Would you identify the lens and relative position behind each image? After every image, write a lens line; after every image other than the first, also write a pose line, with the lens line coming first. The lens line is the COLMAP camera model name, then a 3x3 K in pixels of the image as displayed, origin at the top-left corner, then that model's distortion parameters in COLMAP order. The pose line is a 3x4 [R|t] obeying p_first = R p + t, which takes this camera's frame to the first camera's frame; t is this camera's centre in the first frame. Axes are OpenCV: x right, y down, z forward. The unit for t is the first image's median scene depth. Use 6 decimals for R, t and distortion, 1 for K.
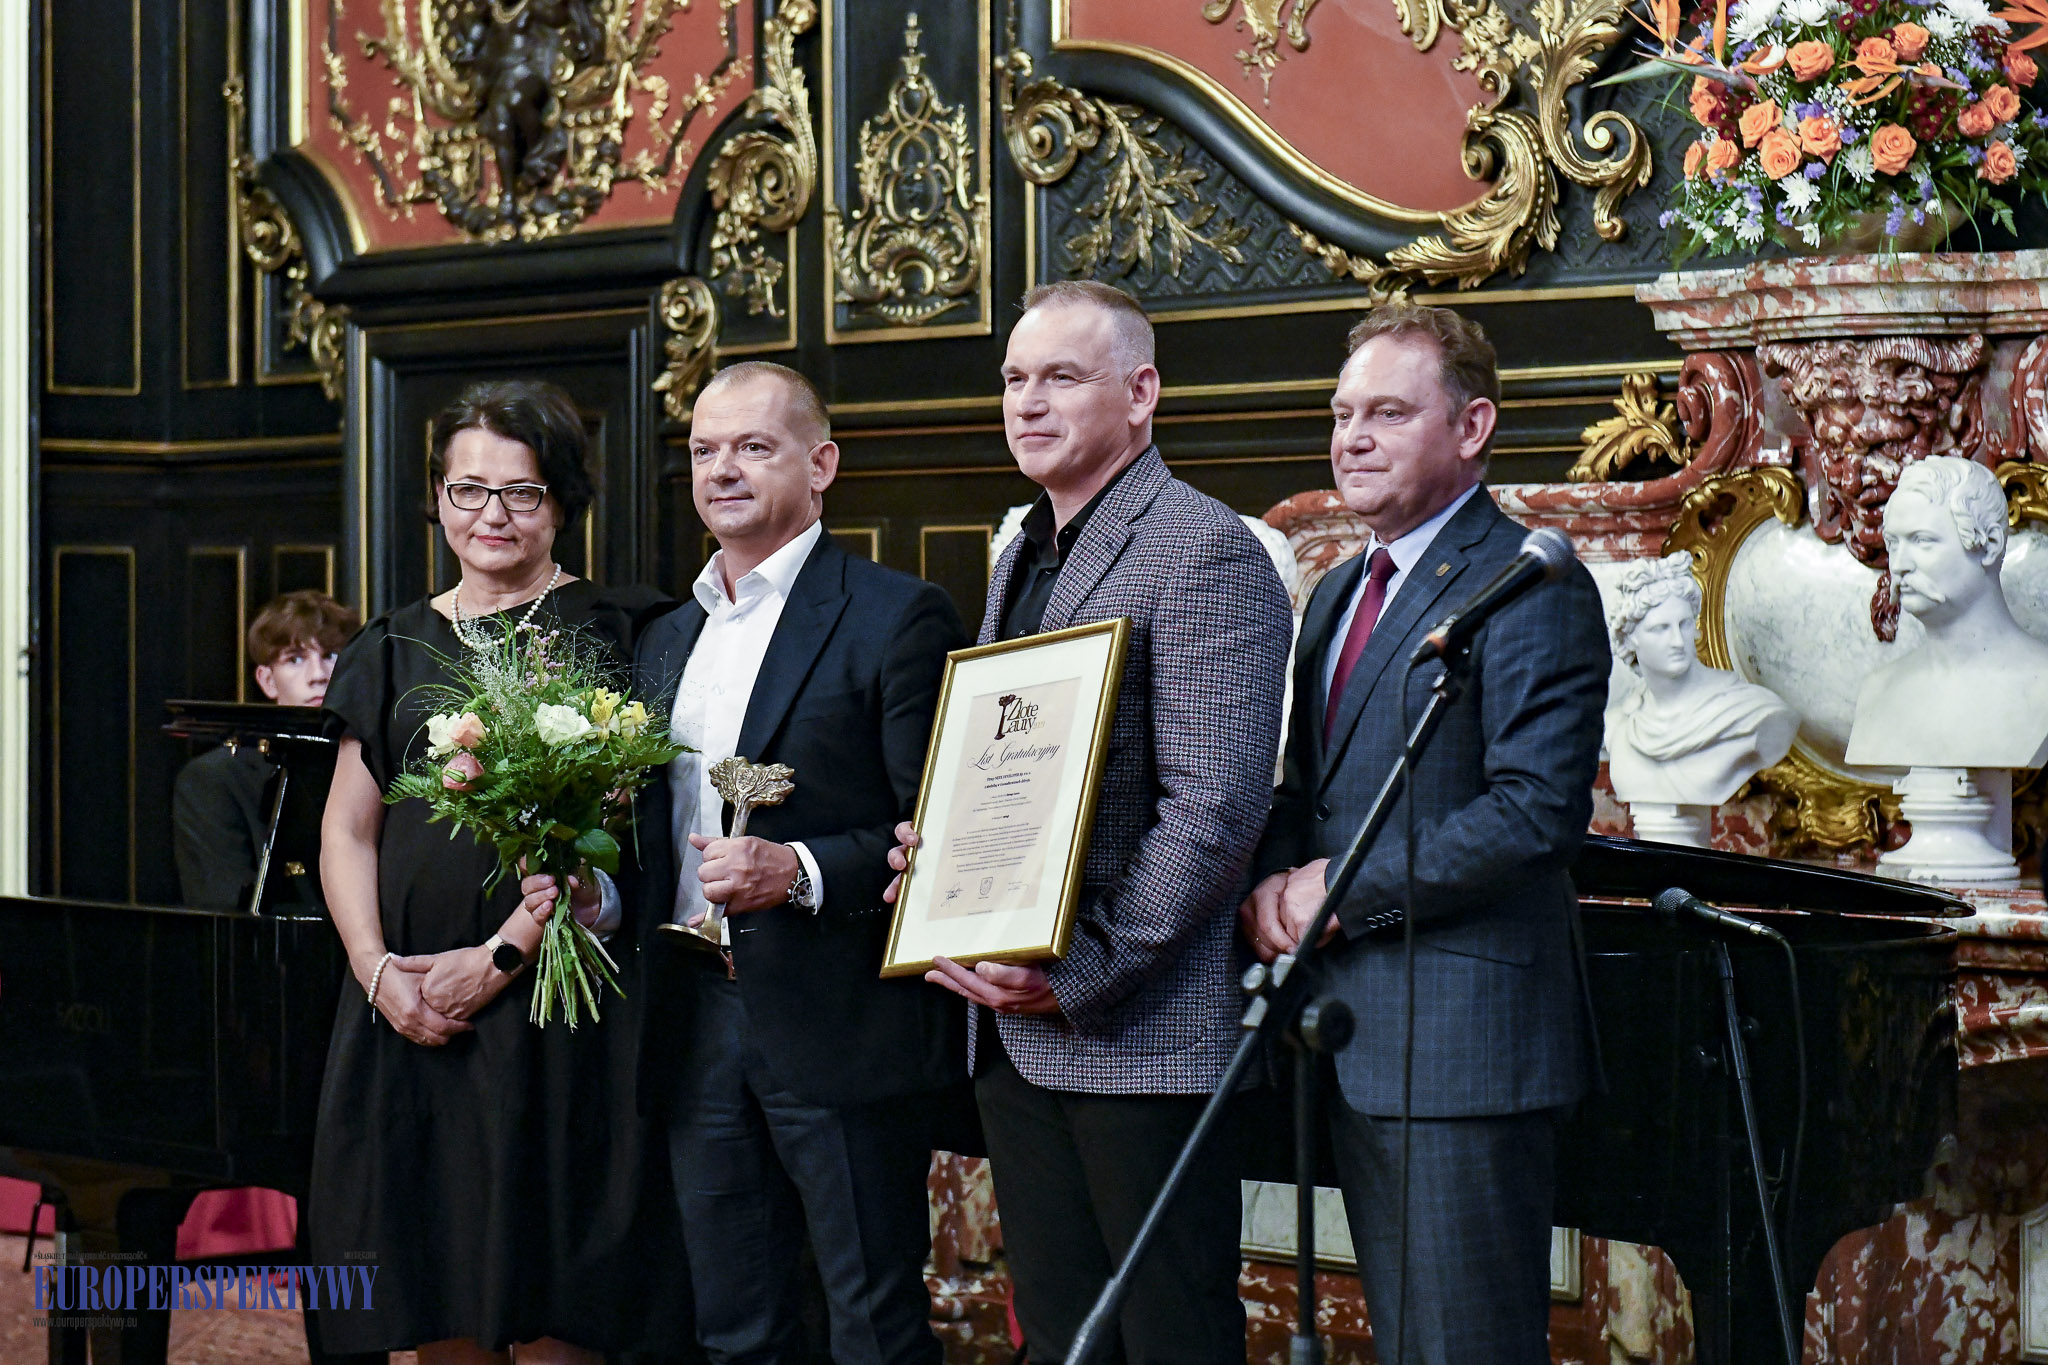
lens RADIAL K [[4692.4, 0, 1024.5], [0, 4692.4, 559.4], [0, 0, 1]] dist [-0.004556, 0.051936]
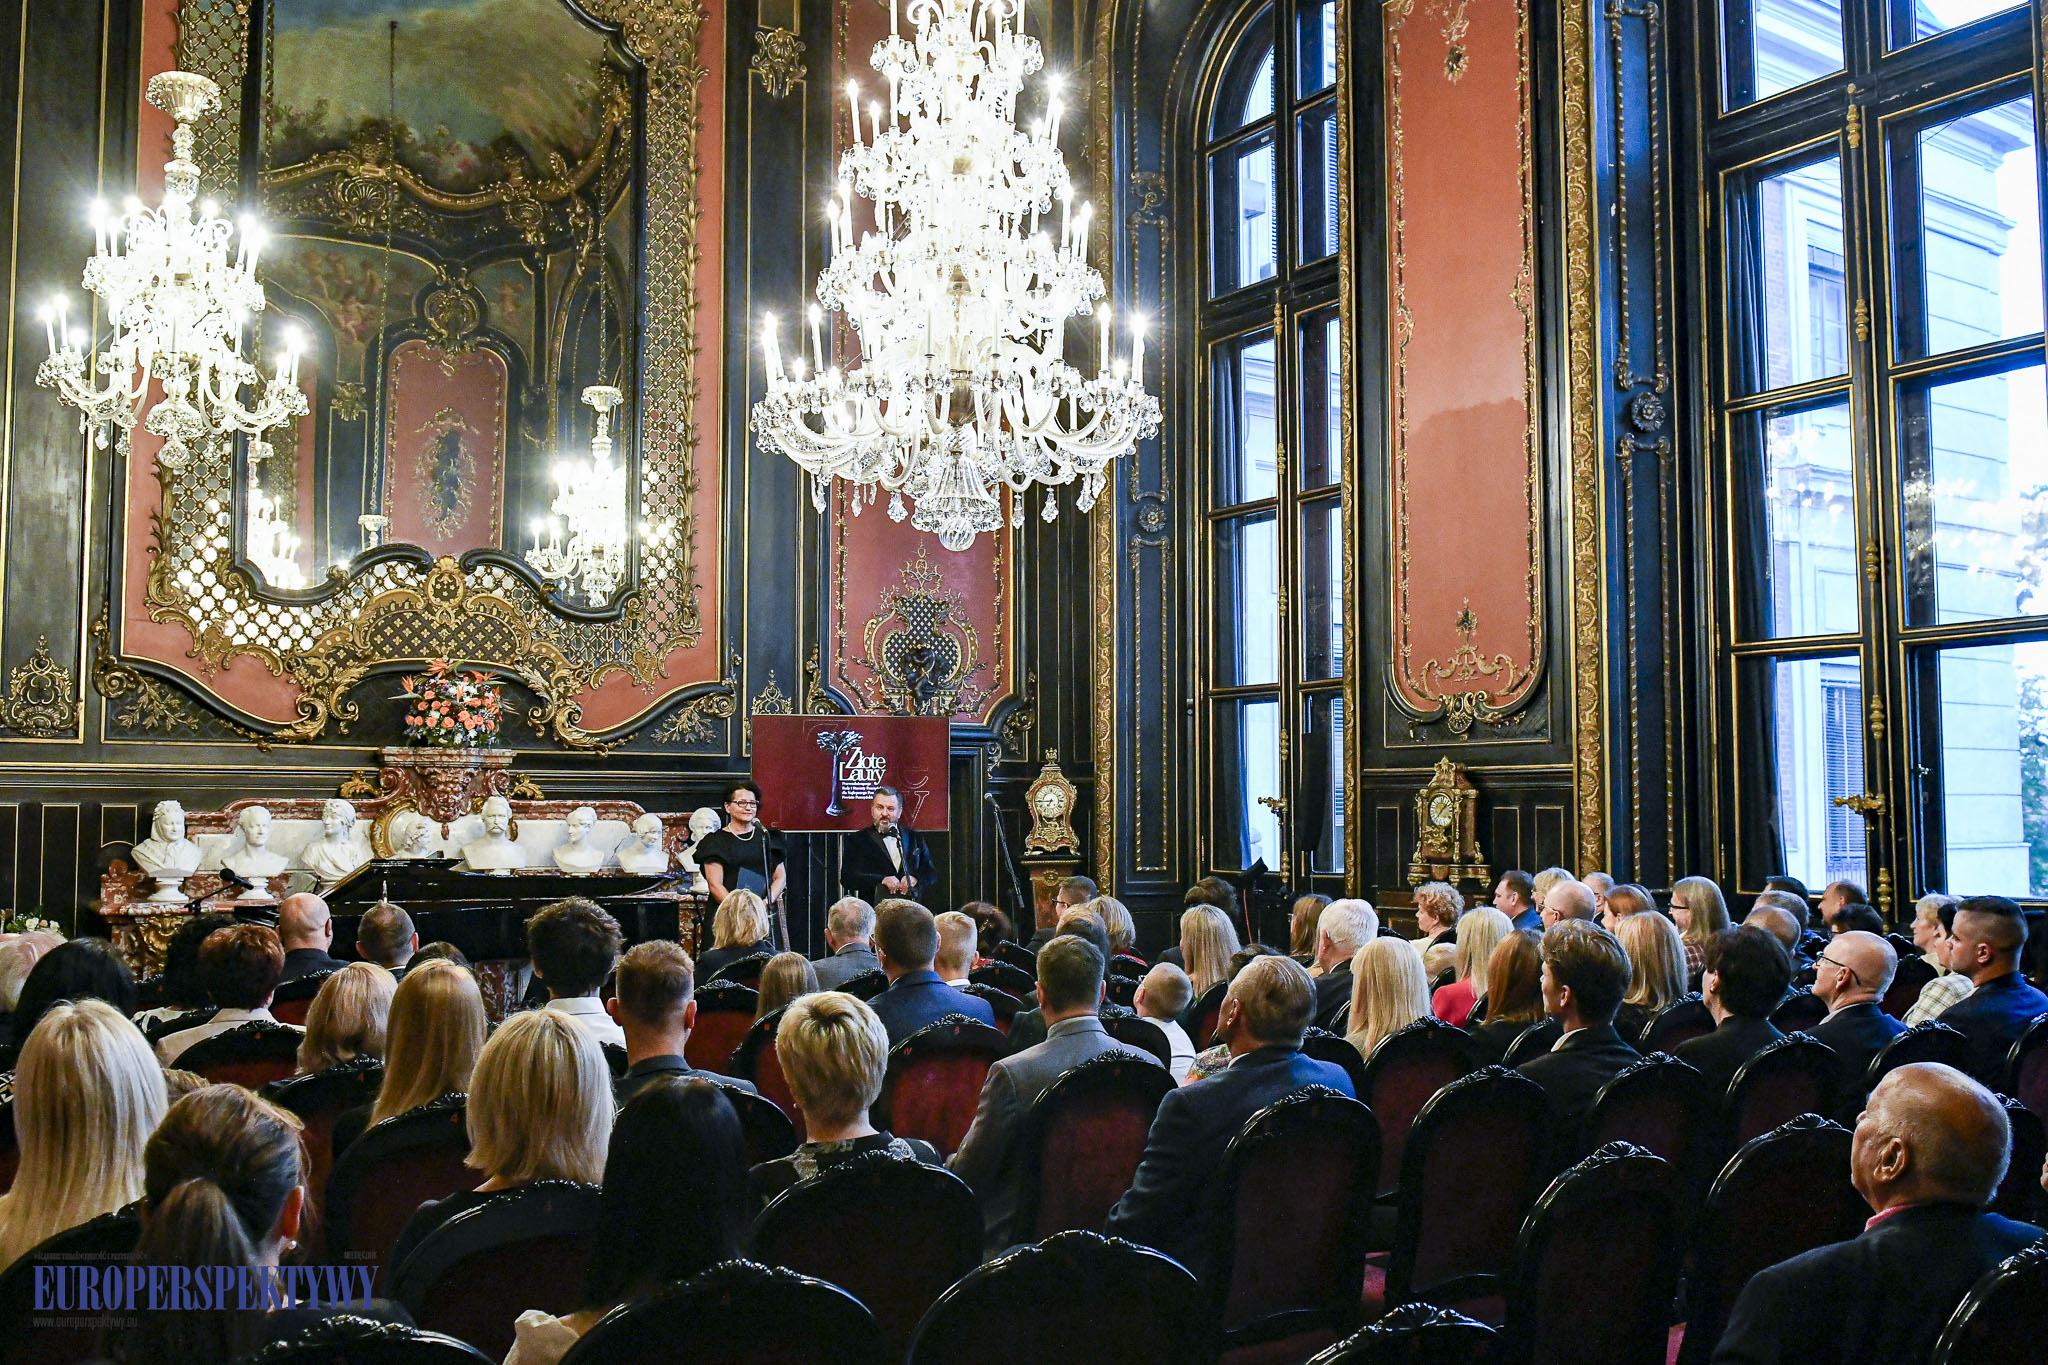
lens RADIAL K [[1921.7, 0, 1024.0], [0, 1921.7, 682.5], [0, 0, 1]] dist [-0.011024, -0.016834]
pose [[0.201665, 0.071934, 0.976809, -1.190470], [-0.011616, 0.997405, -0.071053, -0.005508], [-0.979386, 0.002982, 0.201977, 0.135875]]
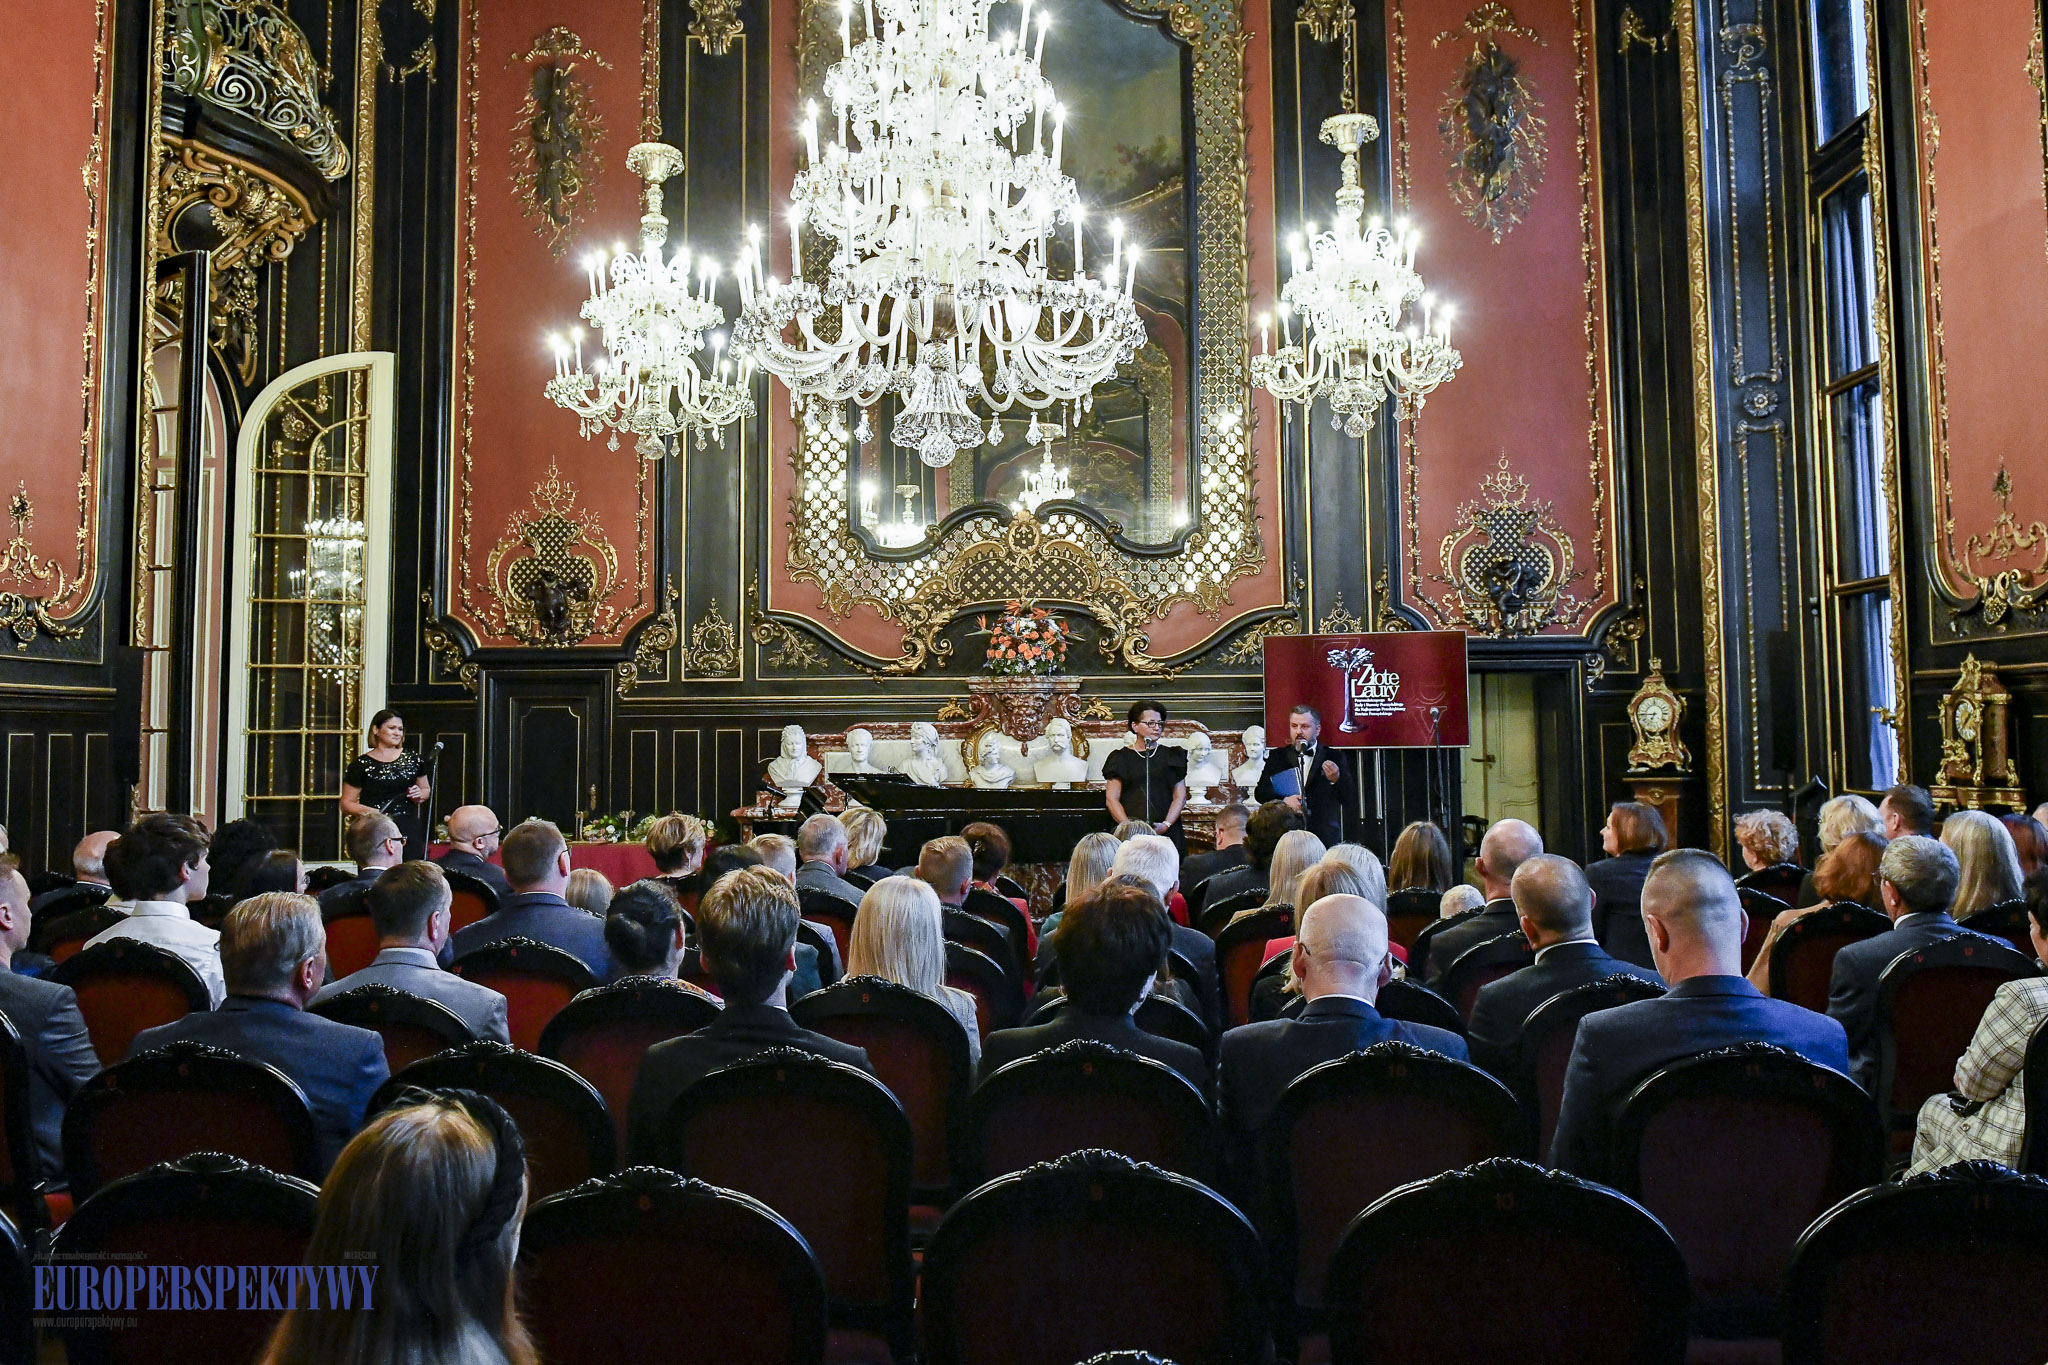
lens RADIAL K [[1681.6, 0, 1024.0], [0, 1681.6, 602.1], [0, 0, 1]] dist [-0.006290, -0.004278]
pose [[0.730908, 0.052457, 0.680458, -0.848869], [-0.002319, 0.997227, -0.074387, -0.009897], [-0.682473, 0.052792, 0.729002, -0.213710]]
